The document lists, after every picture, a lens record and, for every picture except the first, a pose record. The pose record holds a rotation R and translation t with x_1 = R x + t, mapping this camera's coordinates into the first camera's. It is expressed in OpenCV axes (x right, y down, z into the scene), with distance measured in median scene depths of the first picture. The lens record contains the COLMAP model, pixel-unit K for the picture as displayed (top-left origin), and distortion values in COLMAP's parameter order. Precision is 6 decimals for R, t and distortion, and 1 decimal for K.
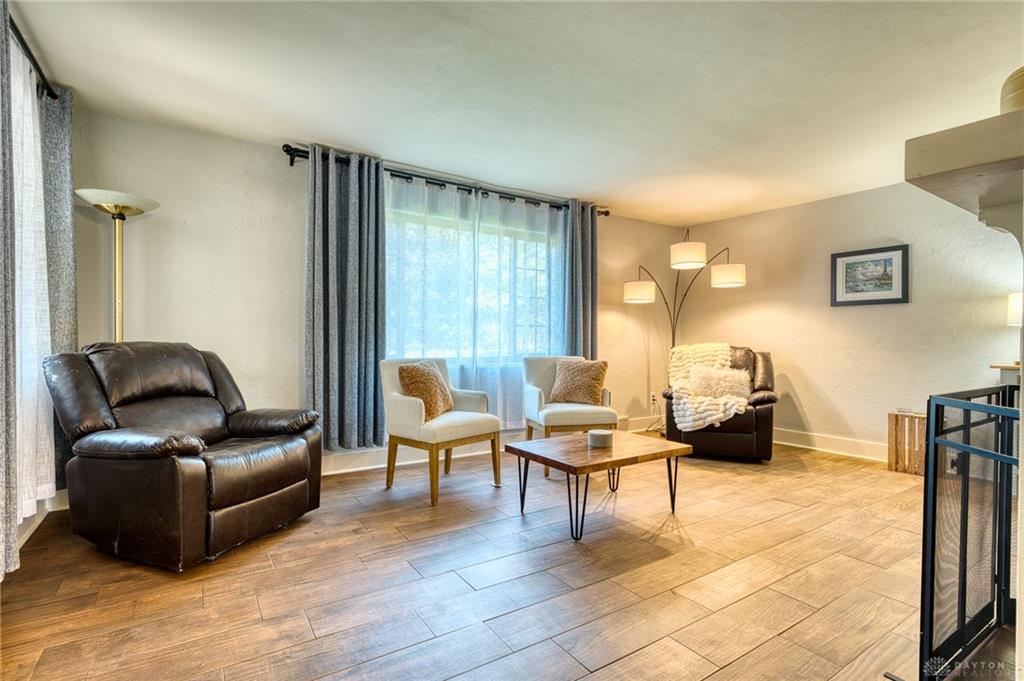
lens RADIAL K [[495.7, 0, 509.7], [0, 495.7, 342.3], [0, 0, 1]] dist [-0.003618, -0.000664]
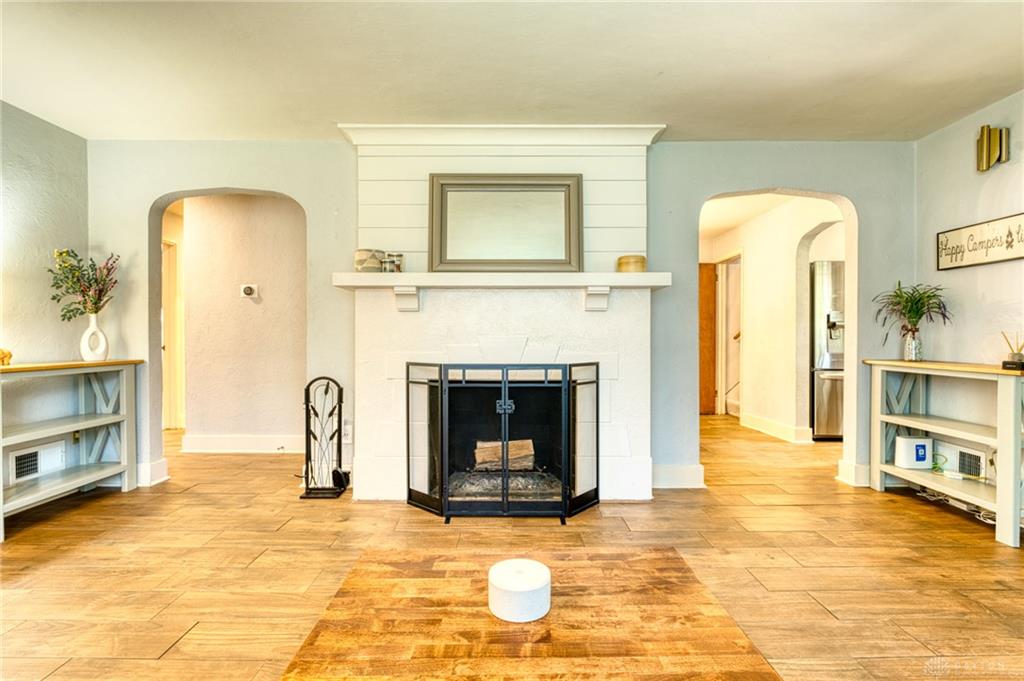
lens RADIAL K [[495.7, 0, 509.7], [0, 495.7, 342.3], [0, 0, 1]] dist [-0.003618, -0.000664]
pose [[-0.835227, -0.010221, 0.549810, -0.022129], [-0.002051, 0.999878, 0.015473, -0.005838], [-0.549902, 0.011796, -0.835146, 1.074571]]
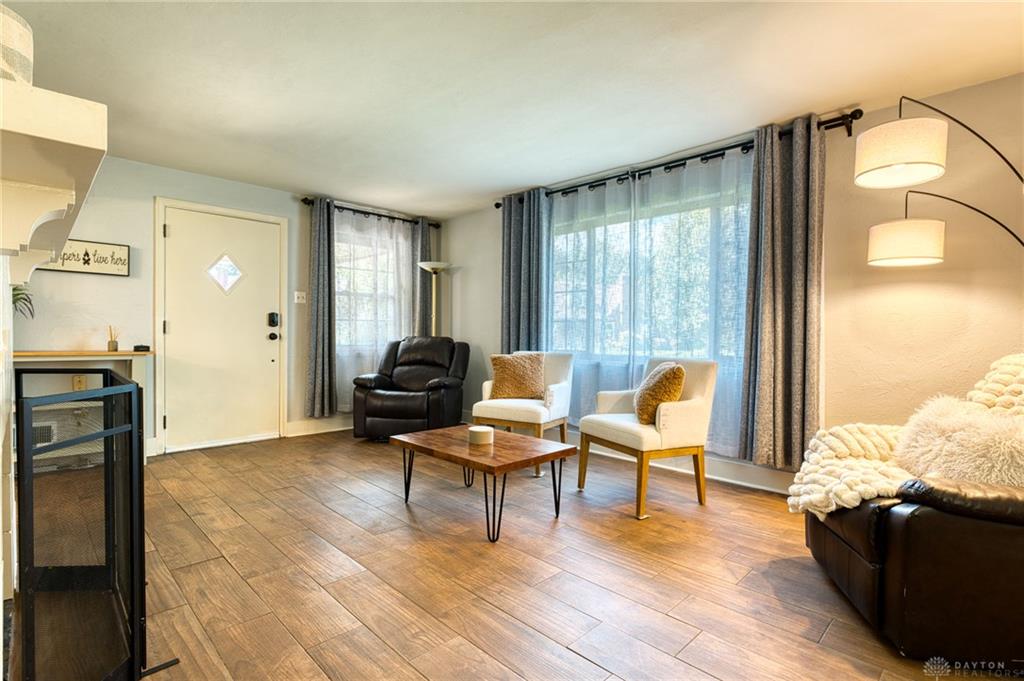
lens RADIAL K [[495.7, 0, 509.7], [0, 495.7, 342.3], [0, 0, 1]] dist [-0.003618, -0.000664]
pose [[0.194846, 0.013103, -0.980746, 0.929291], [-0.016006, 0.999820, 0.010178, -0.001664], [0.980703, 0.013715, 0.195021, 0.698055]]
